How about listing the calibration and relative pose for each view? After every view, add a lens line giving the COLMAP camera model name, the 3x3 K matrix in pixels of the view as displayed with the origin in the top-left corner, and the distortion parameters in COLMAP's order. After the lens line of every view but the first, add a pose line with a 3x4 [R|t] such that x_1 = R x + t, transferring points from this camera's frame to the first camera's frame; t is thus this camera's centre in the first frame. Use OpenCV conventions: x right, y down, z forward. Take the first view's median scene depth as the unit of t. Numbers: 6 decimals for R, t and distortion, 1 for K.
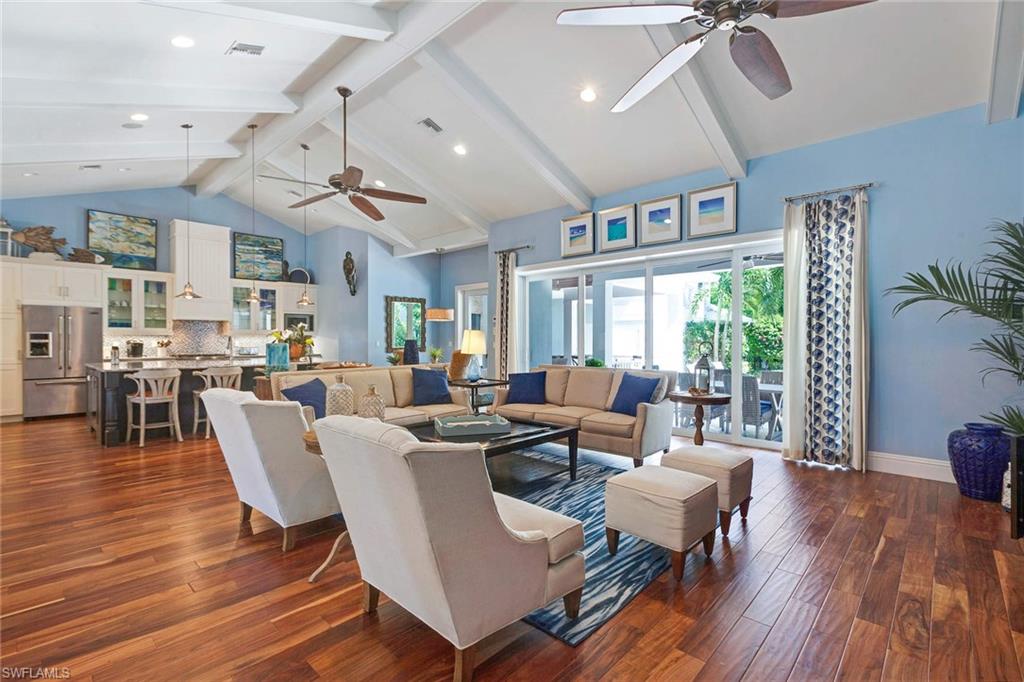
lens RADIAL K [[462.3, 0, 515.3], [0, 462.3, 337.8], [0, 0, 1]] dist [0.002089, 0.000330]
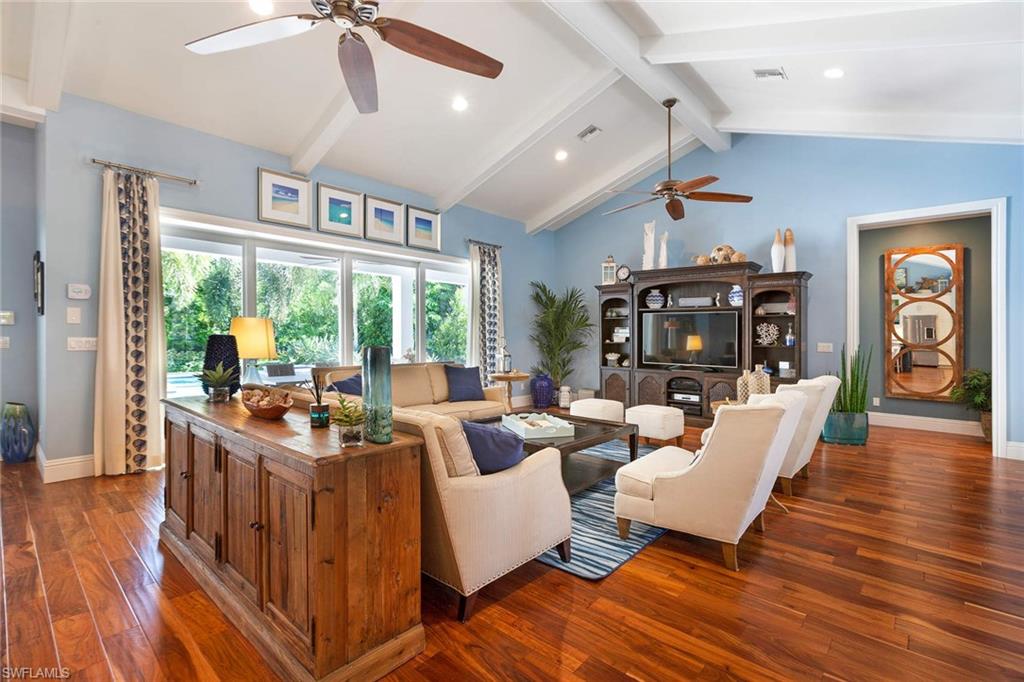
lens RADIAL K [[462.3, 0, 516.1], [0, 462.3, 339.3], [0, 0, 1]] dist [0.002089, 0.000330]
pose [[-0.031609, -0.009580, 0.999454, -0.879519], [-0.002417, 0.999952, 0.009509, 0.009677], [-0.999497, -0.002115, -0.031630, 0.845496]]
